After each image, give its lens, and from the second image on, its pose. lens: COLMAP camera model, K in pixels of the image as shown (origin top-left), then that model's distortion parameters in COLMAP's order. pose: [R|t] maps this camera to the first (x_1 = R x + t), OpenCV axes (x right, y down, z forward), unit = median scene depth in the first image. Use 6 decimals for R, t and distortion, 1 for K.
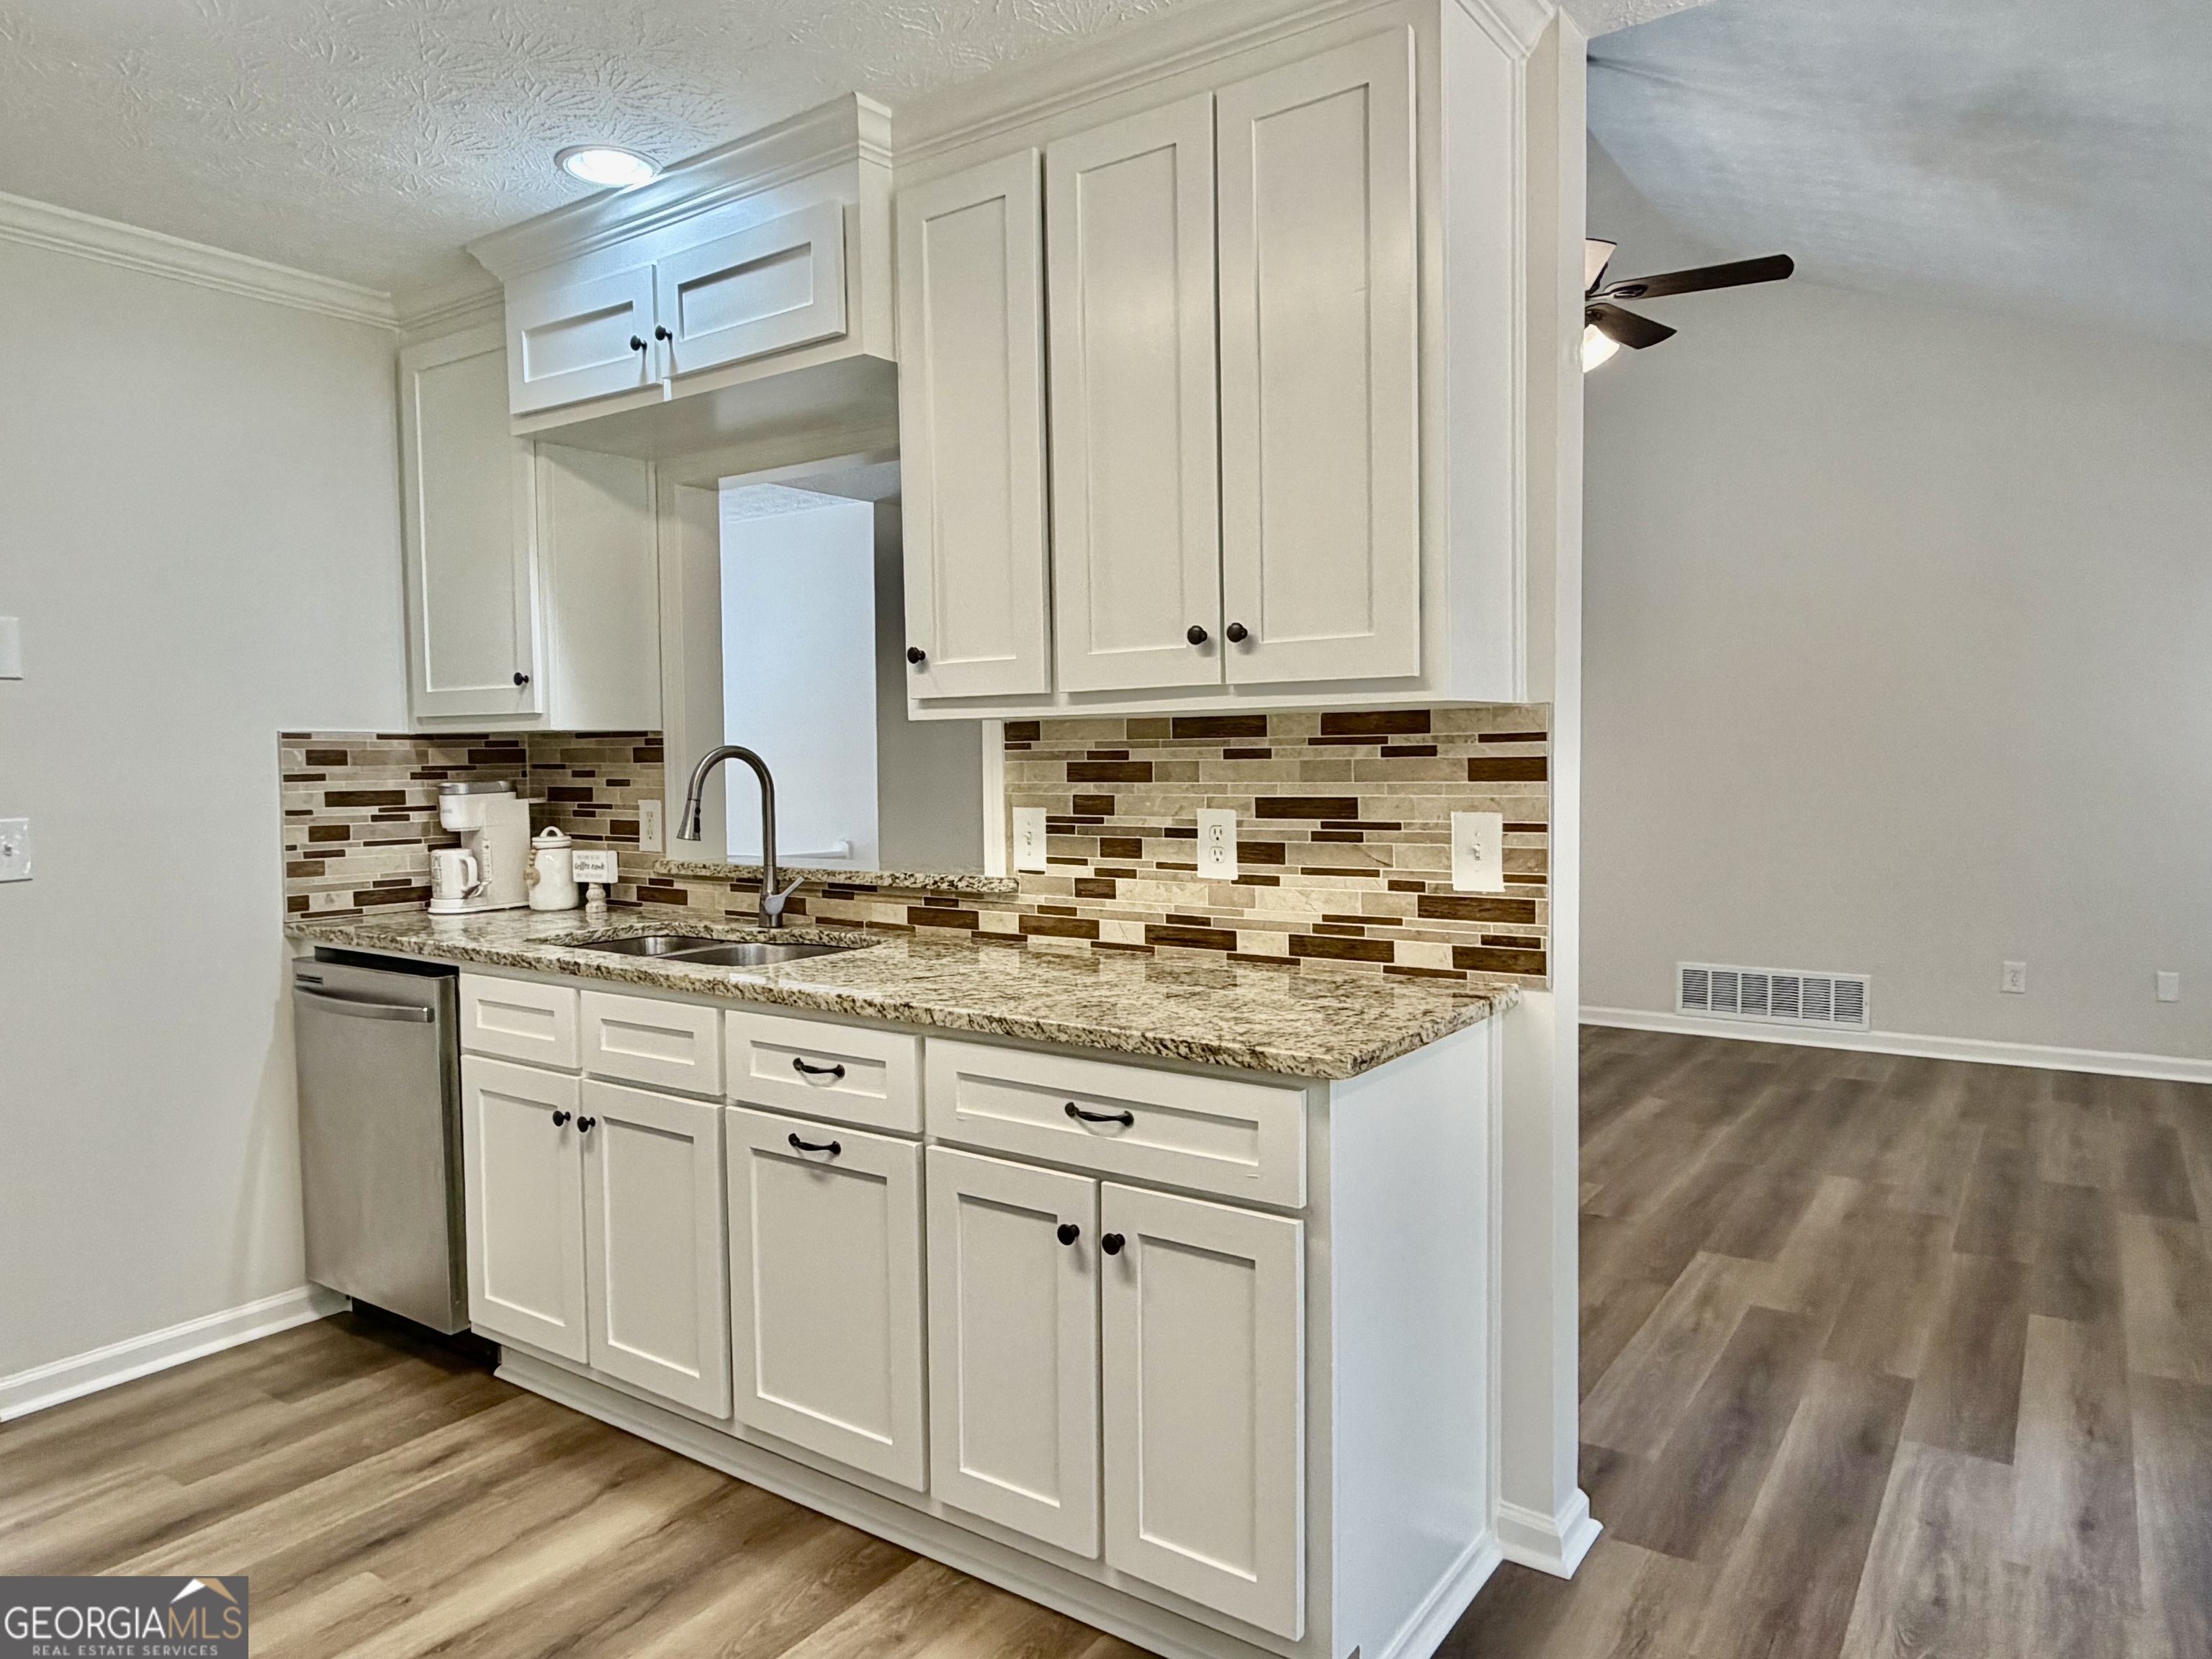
lens RADIAL K [[1469.9, 0, 1109.3], [0, 1469.9, 827.5], [0, 0, 1]] dist [-0.002960, 0.000361]
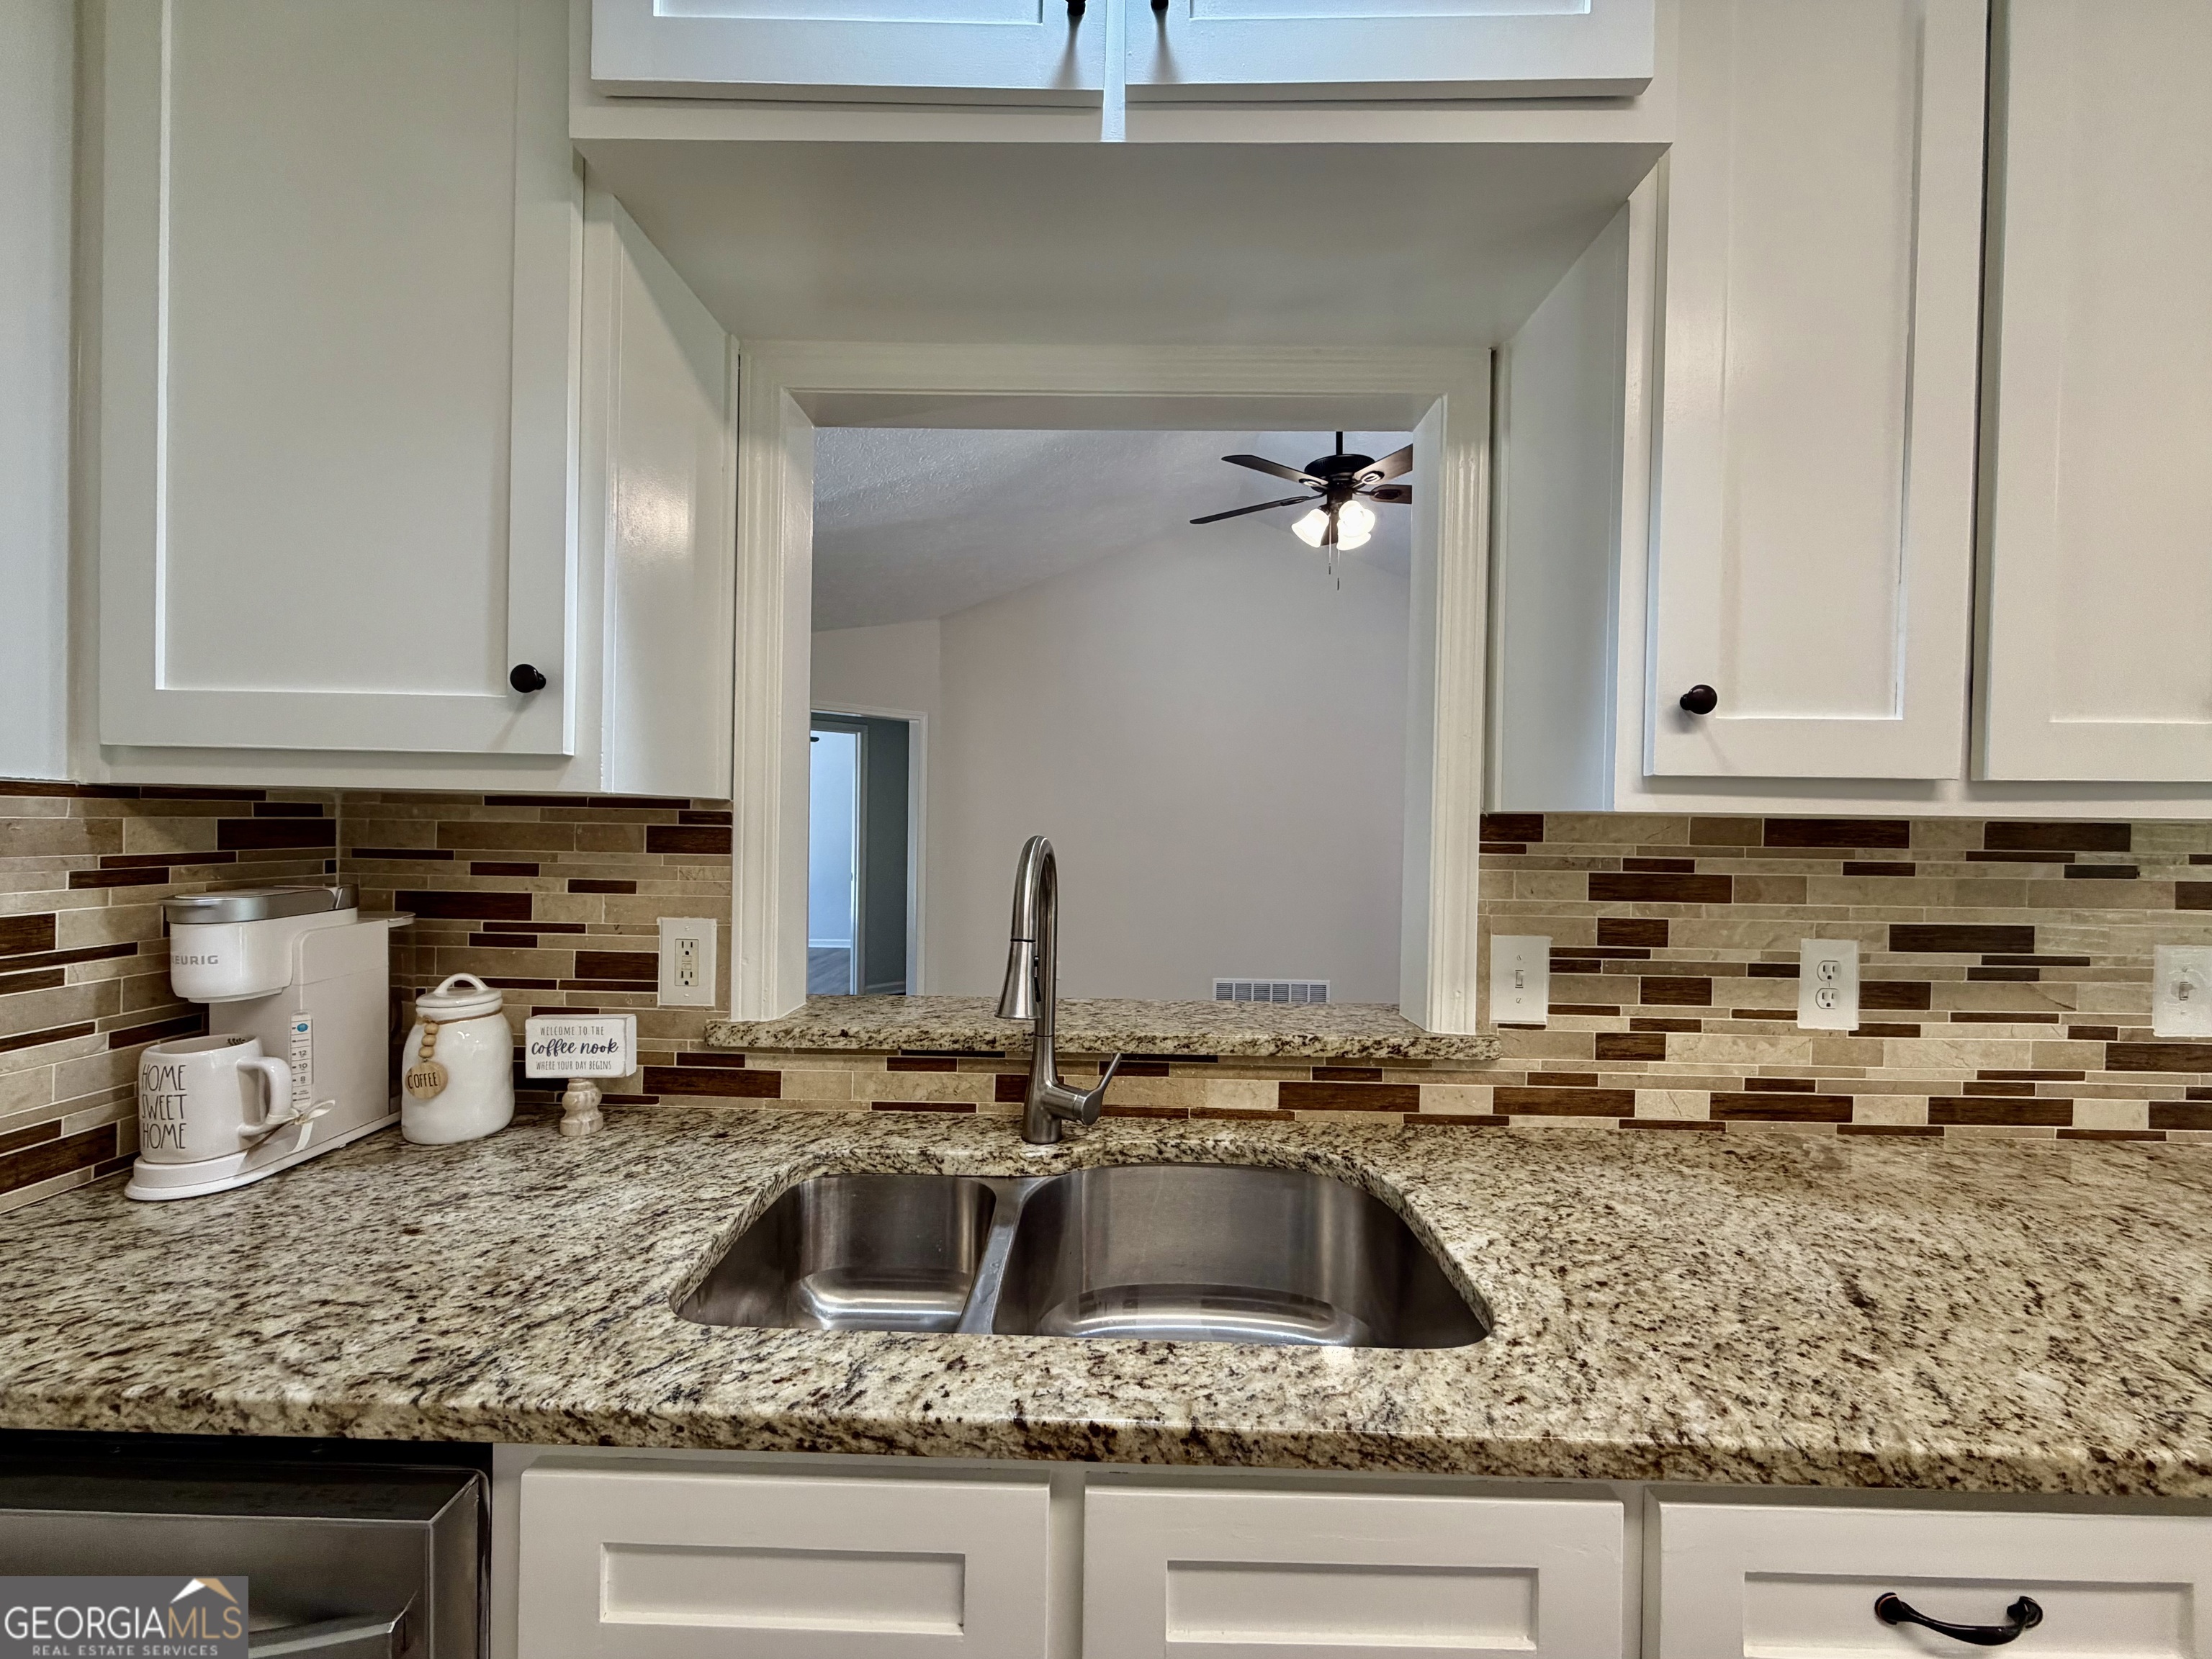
lens RADIAL K [[881.6, 0, 1096.9], [0, 881.6, 833.9], [0, 0, 1]] dist [0.000436, -0.000221]
pose [[0.823284, 0.017885, 0.567347, -0.462073], [0.002475, 0.999381, -0.035095, -0.047911], [-0.567624, 0.030297, 0.822730, 0.760285]]
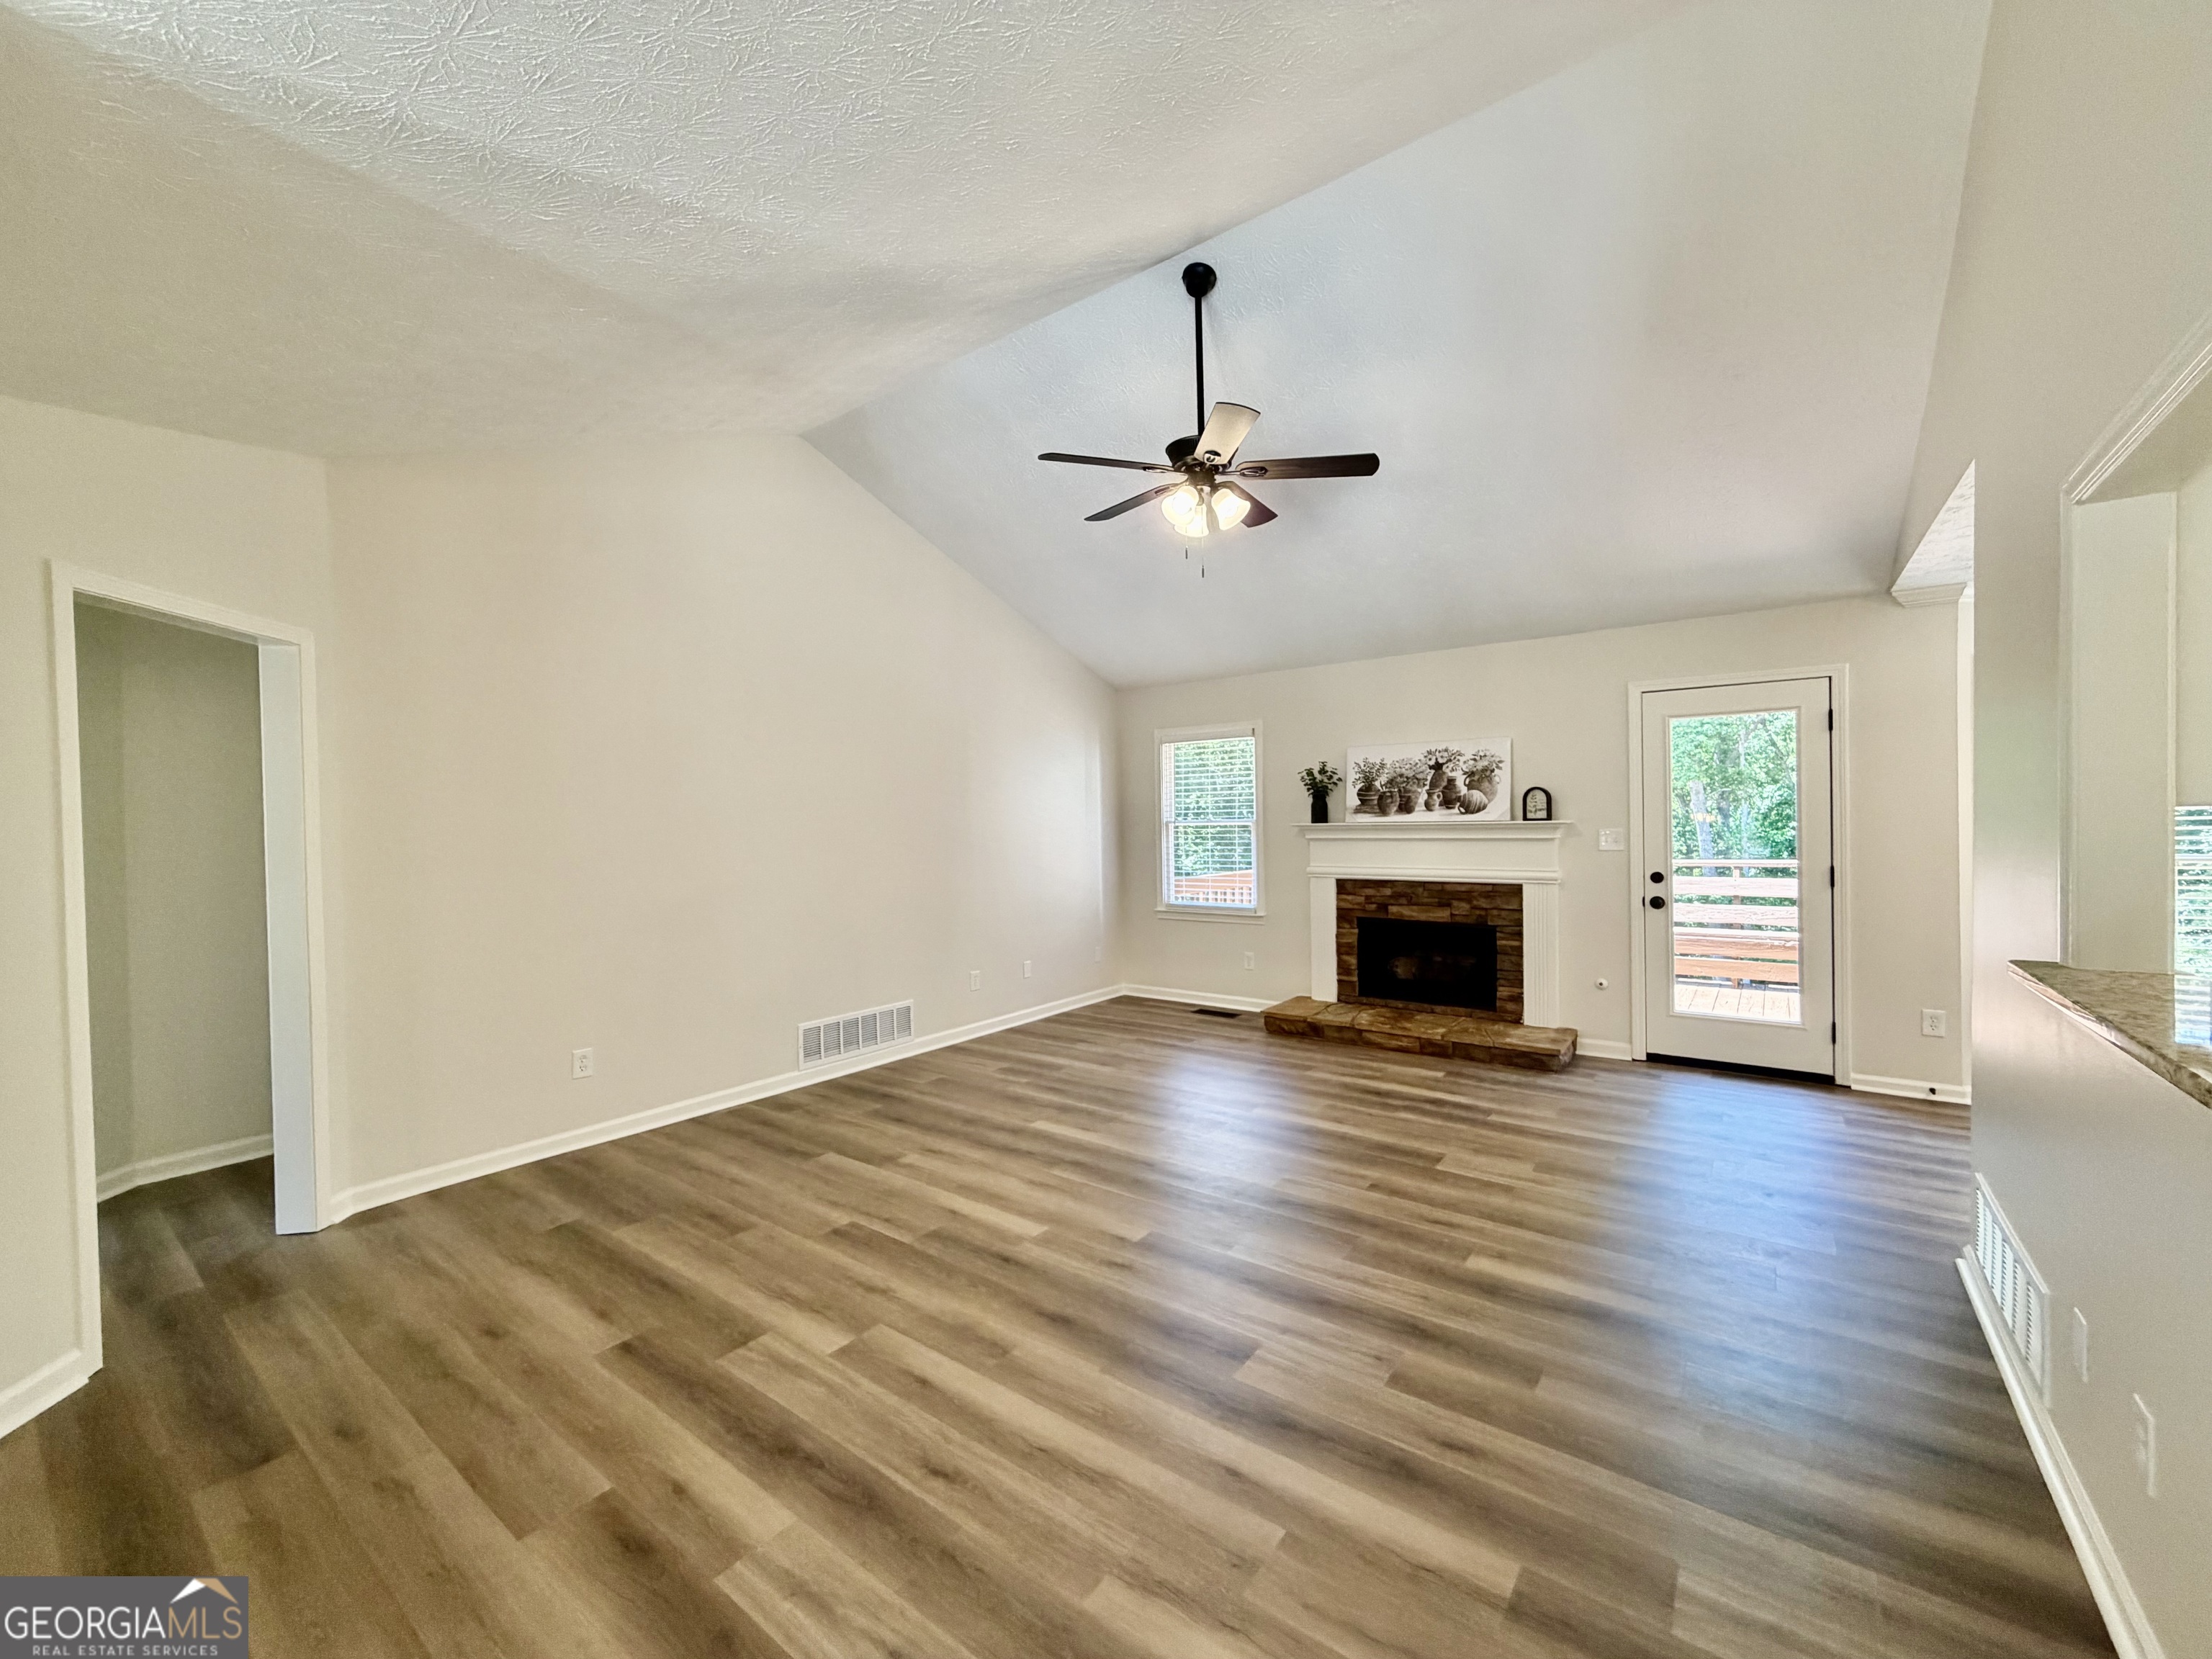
lens RADIAL K [[881.6, 0, 1098.5], [0, 881.6, 832.1], [0, 0, 1]] dist [0.000436, -0.000221]
pose [[0.026670, -0.003540, 0.999638, -0.637309], [0.057507, 0.998343, 0.002001, -0.100887], [-0.997989, 0.057433, 0.026829, 1.605756]]
